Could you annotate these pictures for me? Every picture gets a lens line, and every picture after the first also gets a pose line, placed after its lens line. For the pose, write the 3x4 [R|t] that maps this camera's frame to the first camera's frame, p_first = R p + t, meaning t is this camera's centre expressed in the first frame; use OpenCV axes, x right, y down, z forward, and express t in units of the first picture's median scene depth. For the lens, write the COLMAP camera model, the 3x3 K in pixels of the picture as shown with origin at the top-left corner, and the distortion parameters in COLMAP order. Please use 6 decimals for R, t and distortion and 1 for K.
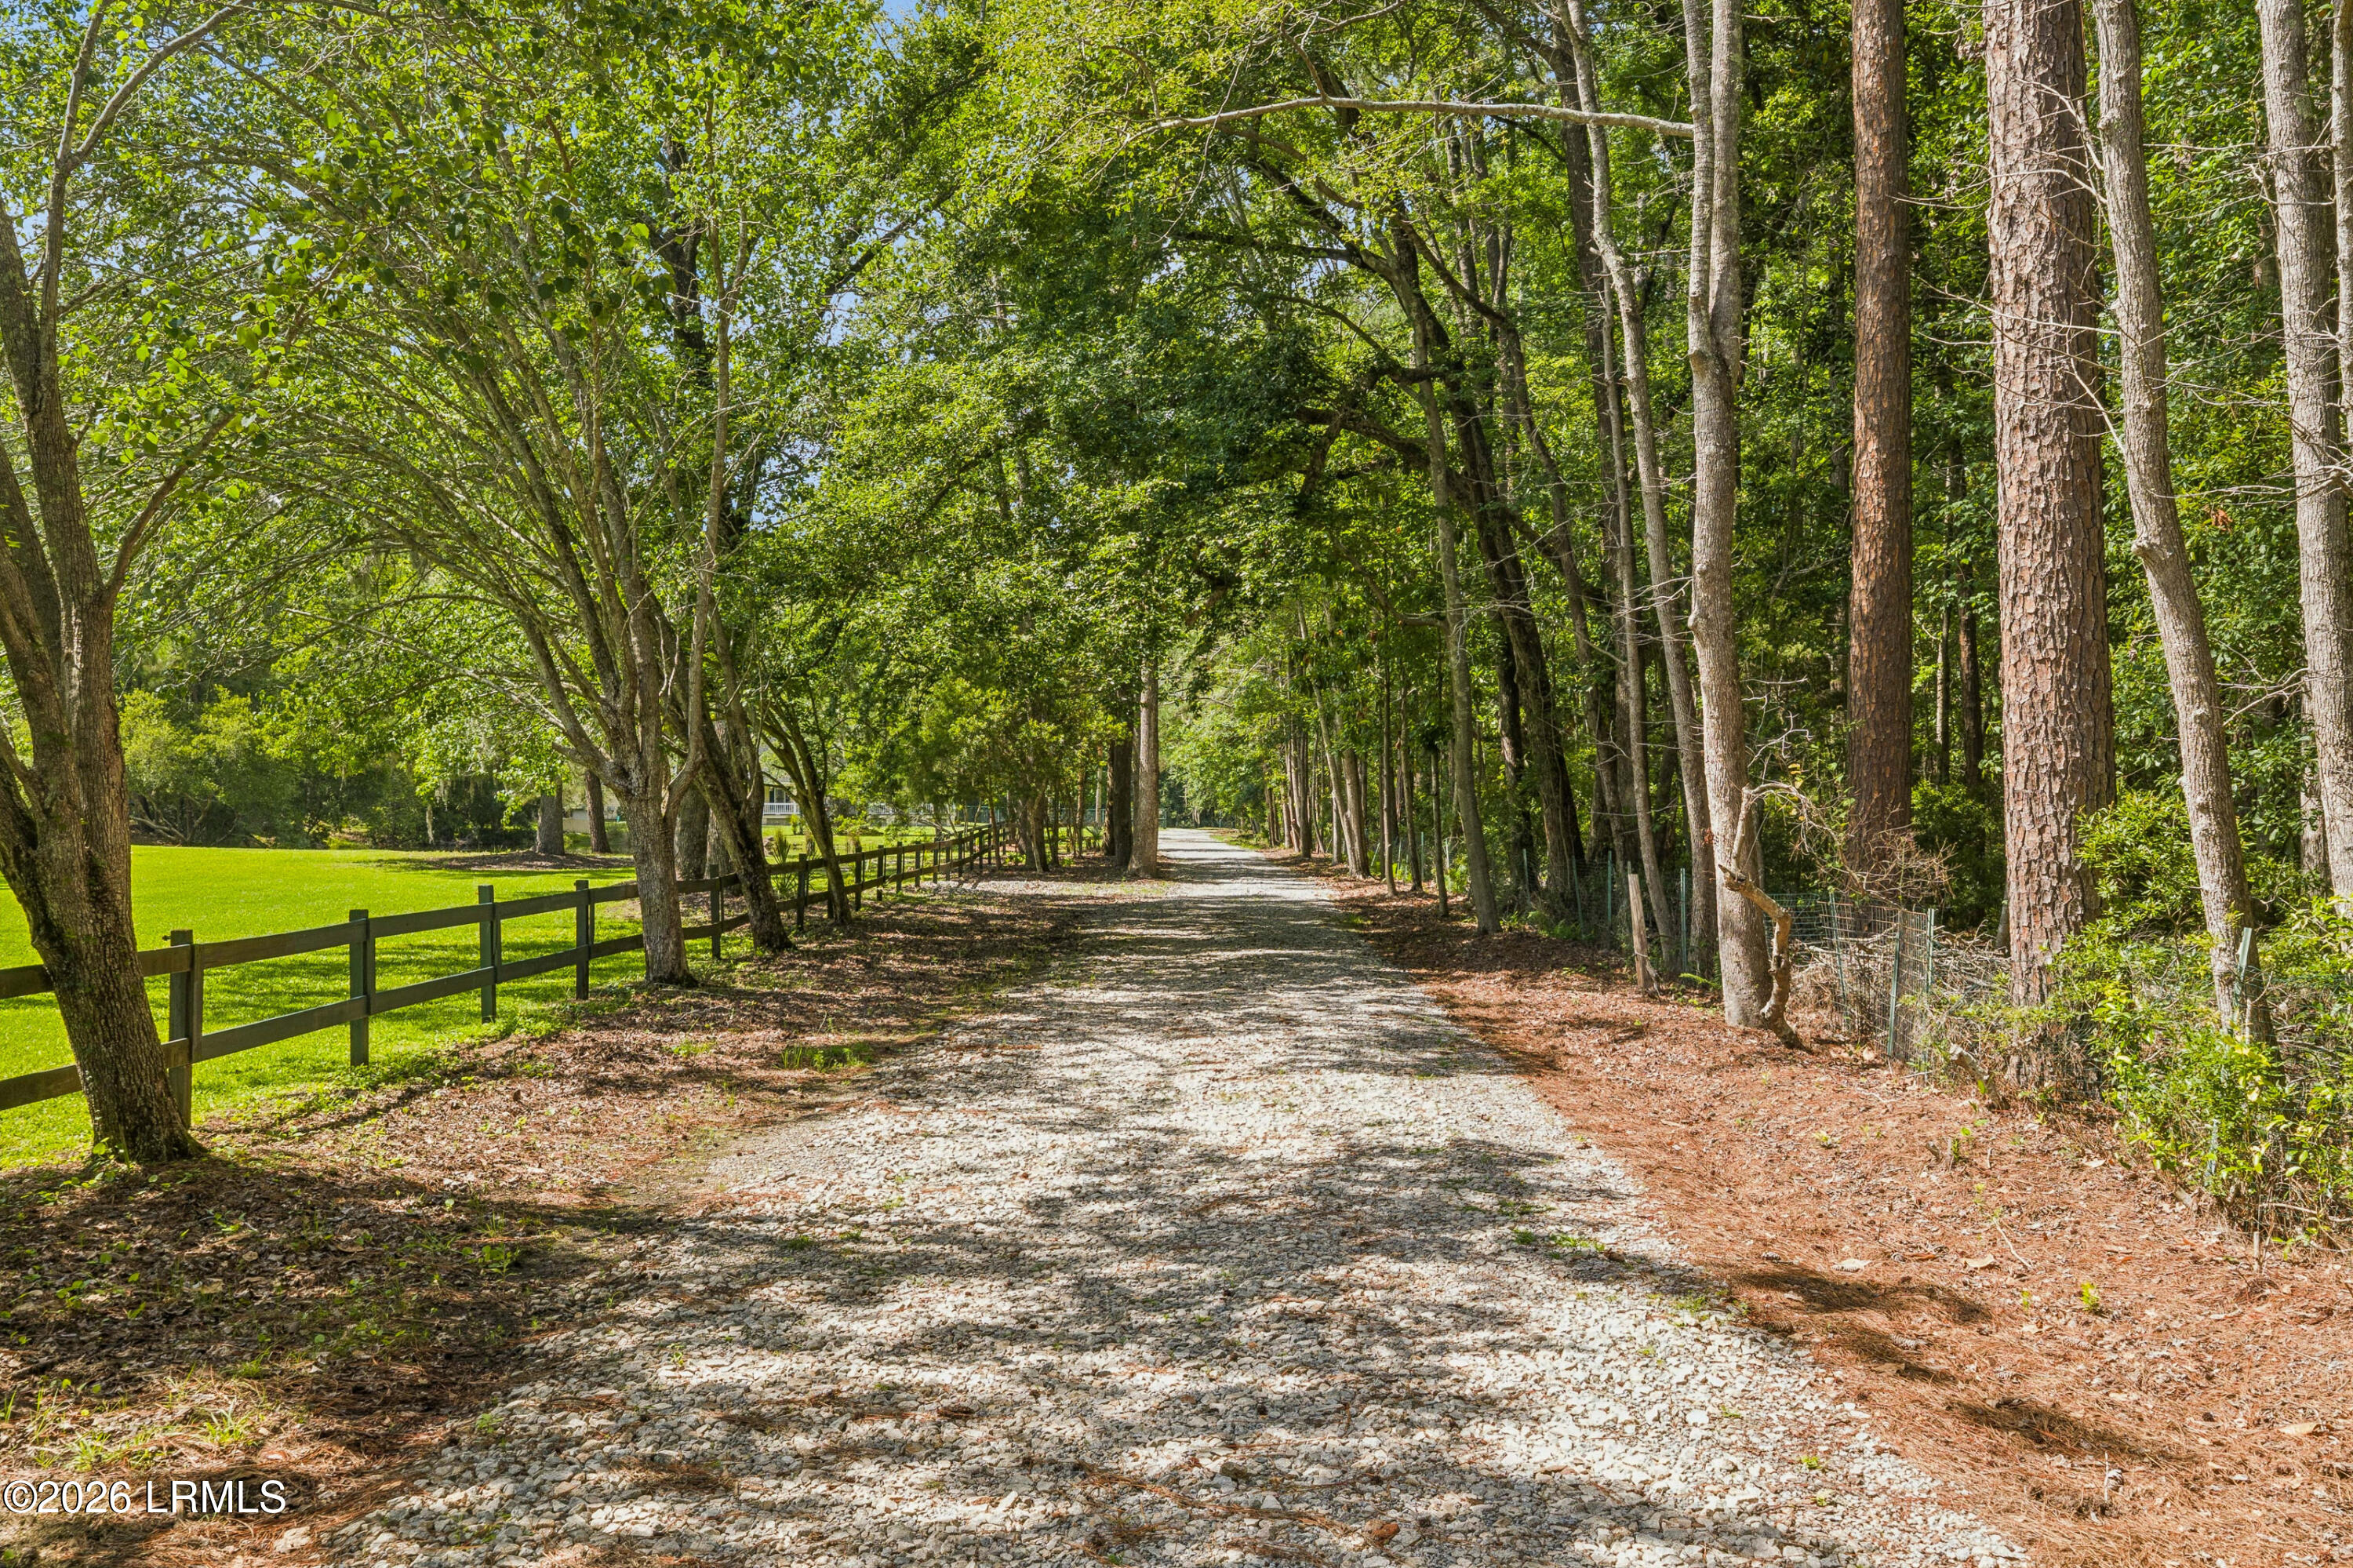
lens RADIAL K [[1810.7, 0, 1176.5], [0, 1810.7, 784.0], [0, 0, 1]] dist [-0.003140, -0.000532]
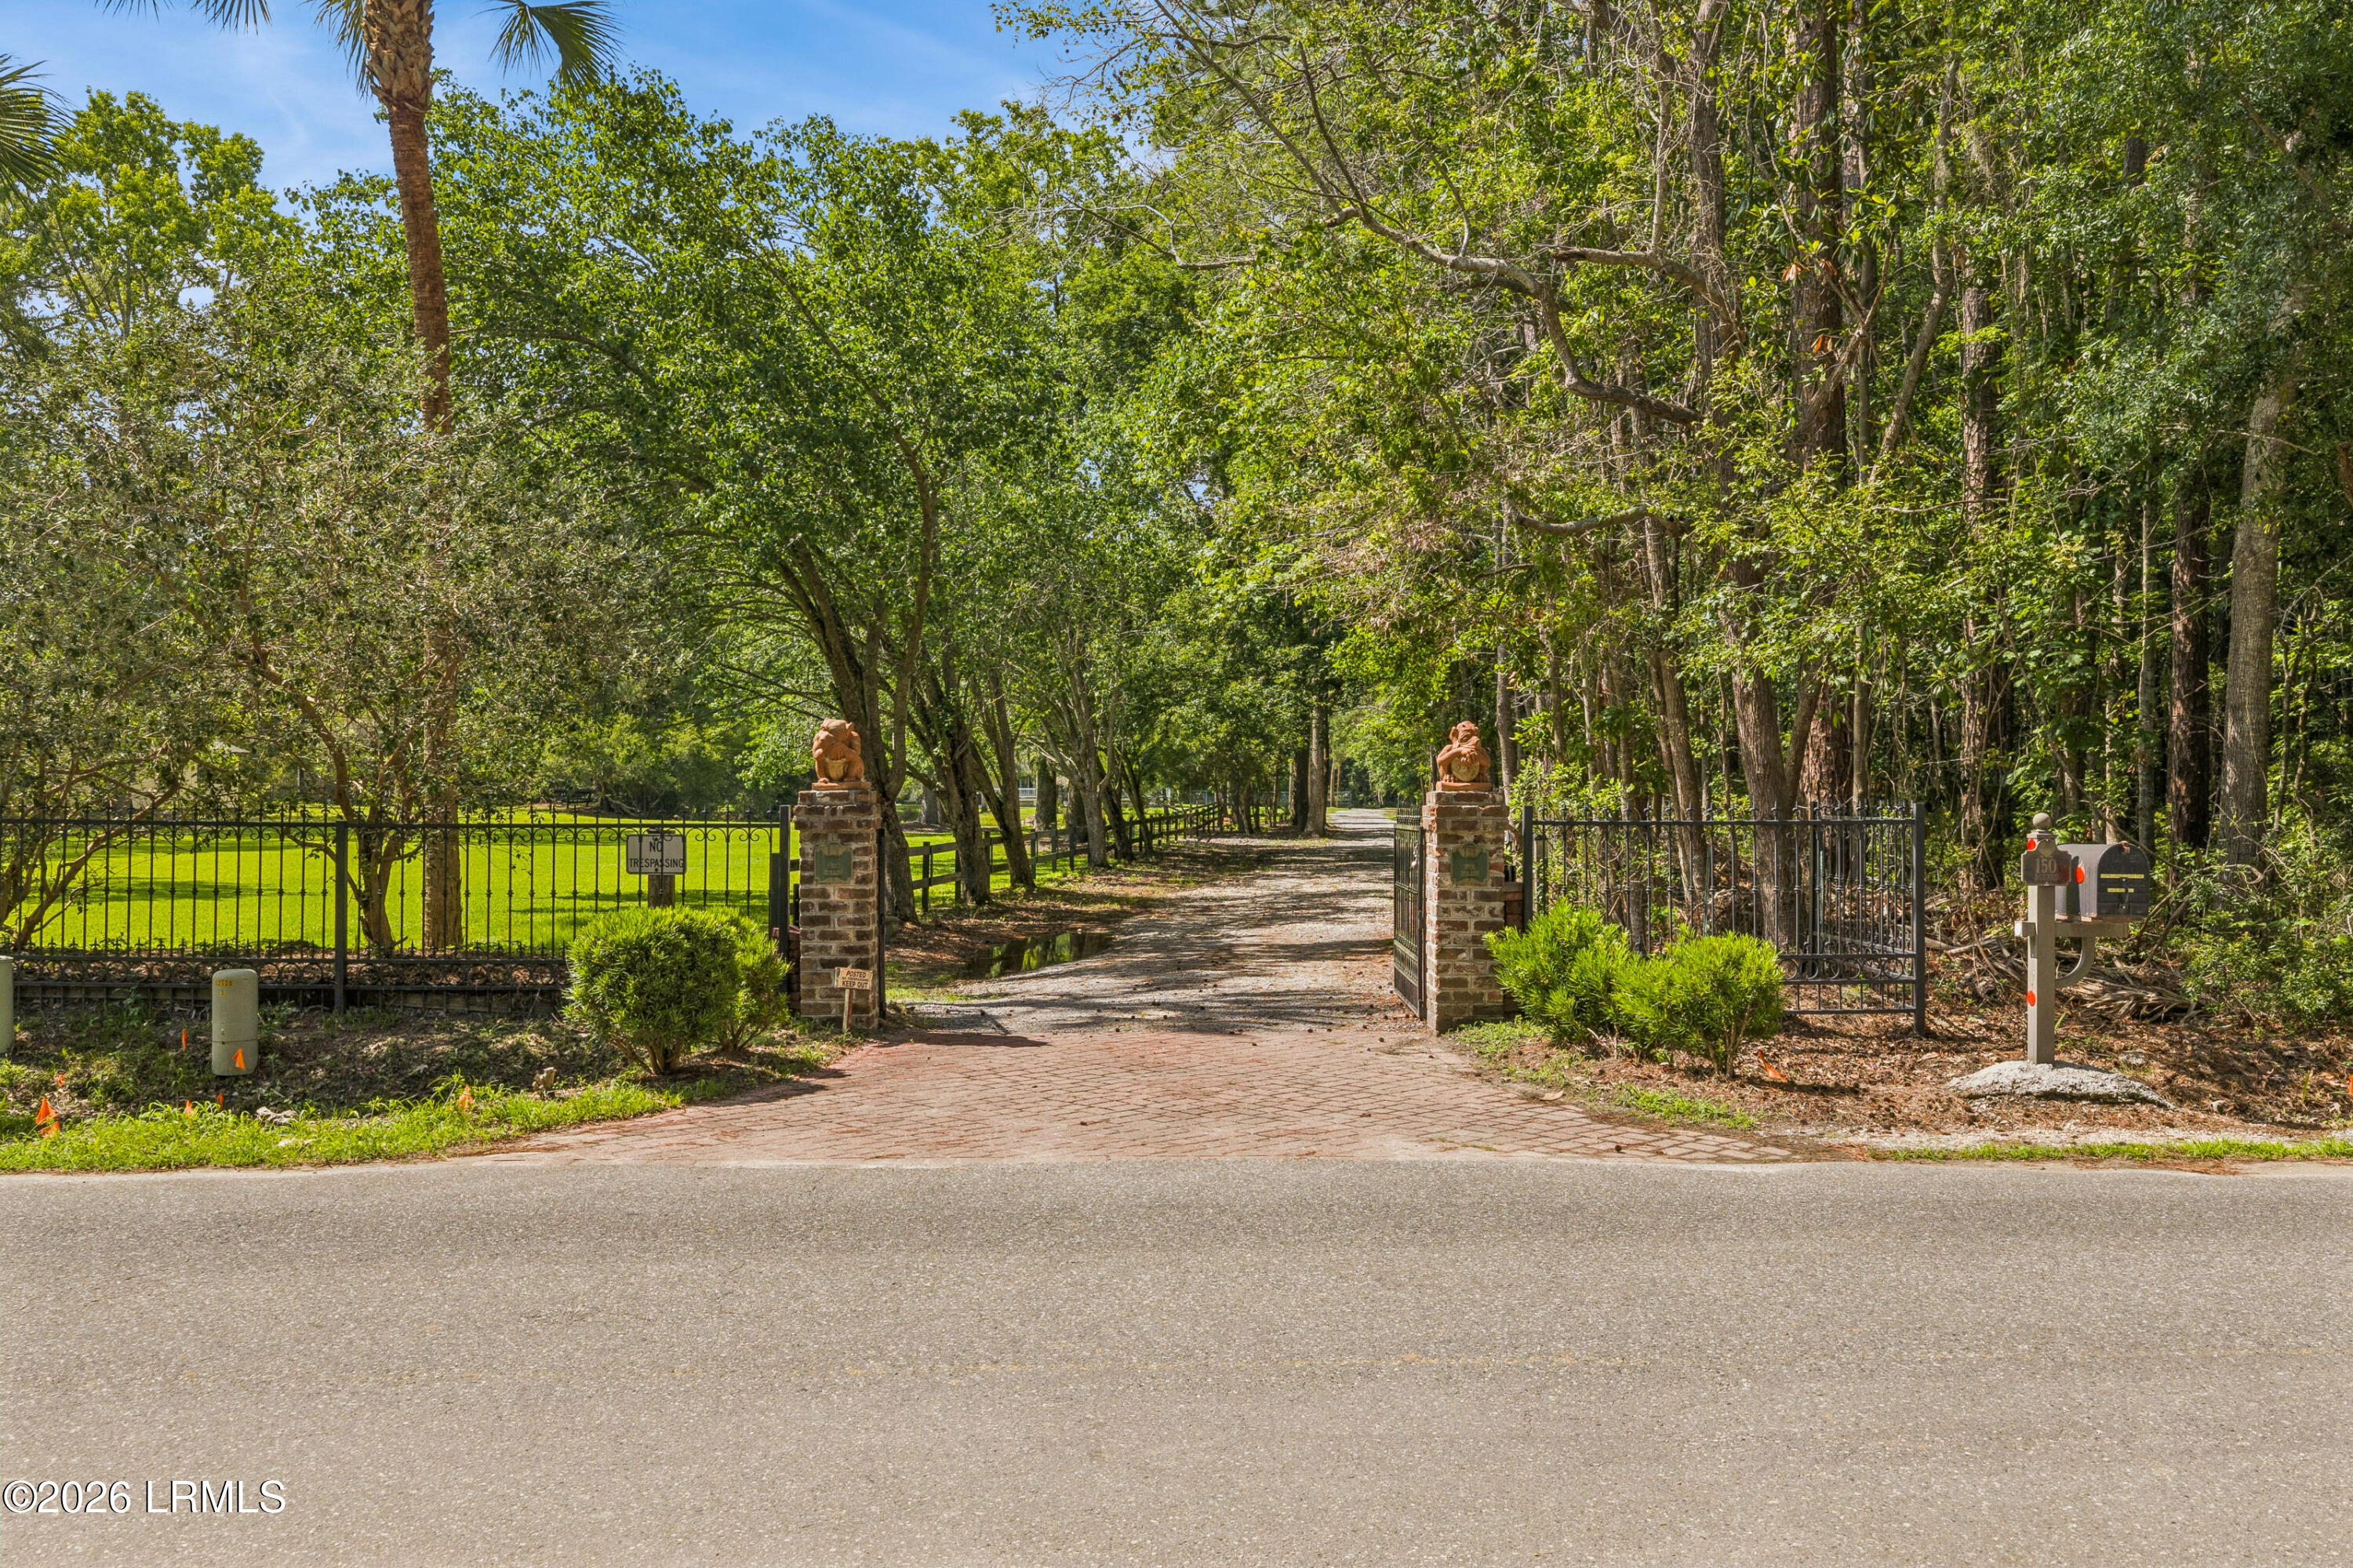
lens RADIAL K [[1810.7, 0, 1176.5], [0, 1810.7, 784.0], [0, 0, 1]] dist [-0.003140, -0.000532]
pose [[0.993923, -0.003764, -0.110017, 0.030562], [0.004820, 0.999945, 0.009338, -0.007904], [0.109975, -0.009811, 0.993886, -0.486971]]
